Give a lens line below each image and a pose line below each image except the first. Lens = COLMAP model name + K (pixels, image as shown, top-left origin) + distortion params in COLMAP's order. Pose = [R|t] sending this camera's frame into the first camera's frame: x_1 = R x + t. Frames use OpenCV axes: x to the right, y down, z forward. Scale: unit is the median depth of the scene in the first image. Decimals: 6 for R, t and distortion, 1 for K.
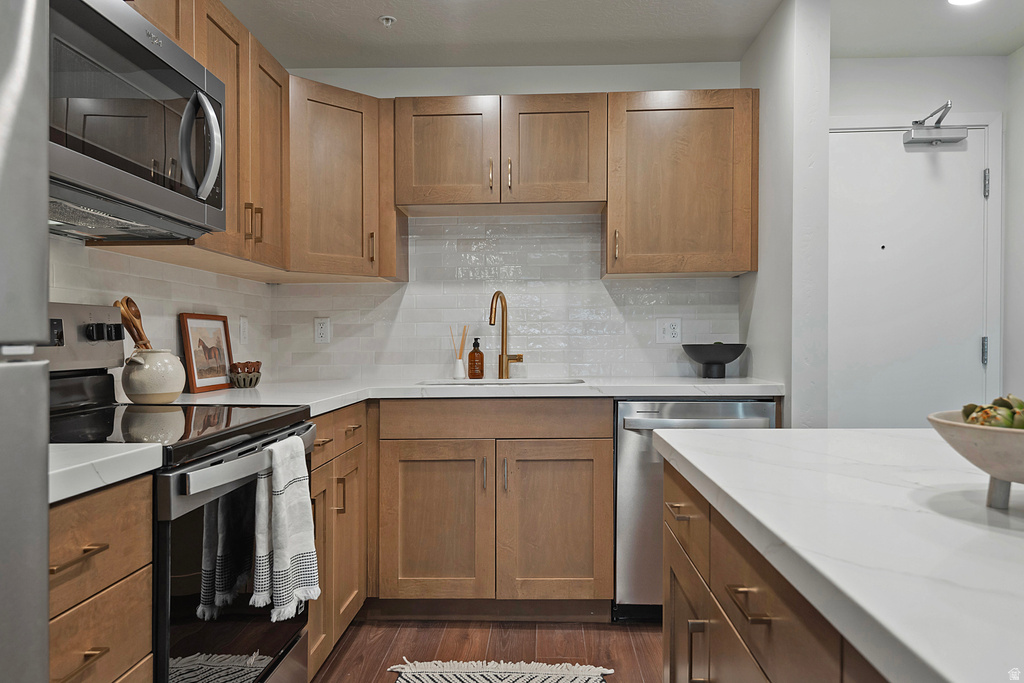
lens RADIAL K [[738.6, 0, 512.0], [0, 738.6, 341.5], [0, 0, 1]] dist [0.025166, 0.004274]
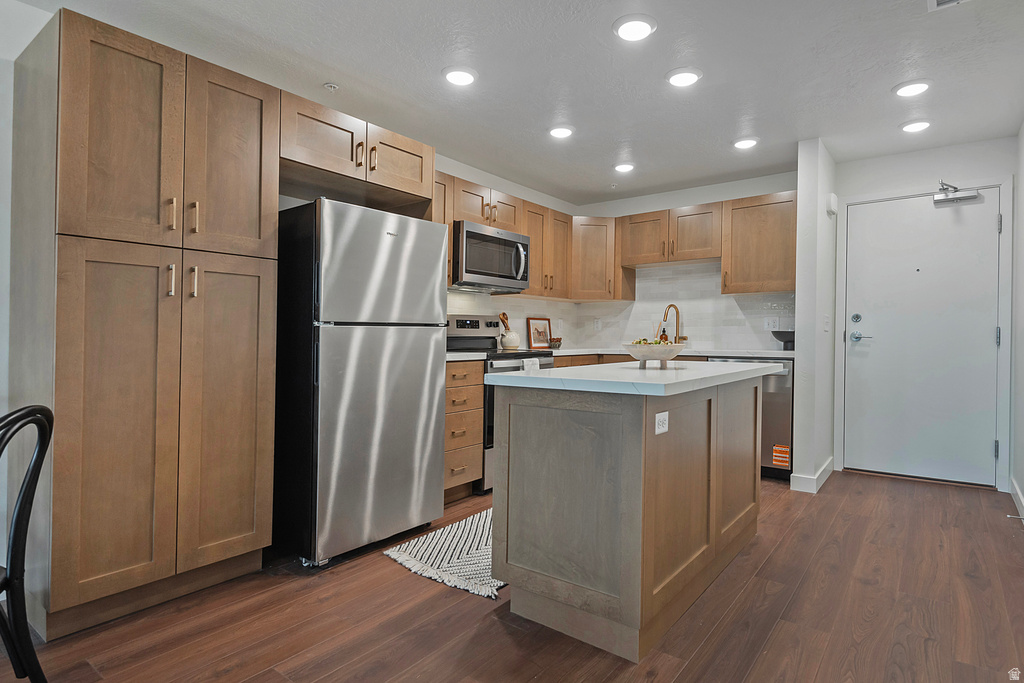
lens RADIAL K [[549.1, 0, 497.4], [0, 549.1, 350.4], [0, 0, 1]] dist [-0.000401, -0.002256]
pose [[0.796548, 0.024733, -0.604069, 0.570612], [-0.009286, 0.999545, 0.028680, 0.020126], [0.604504, -0.017236, 0.796416, -0.538423]]
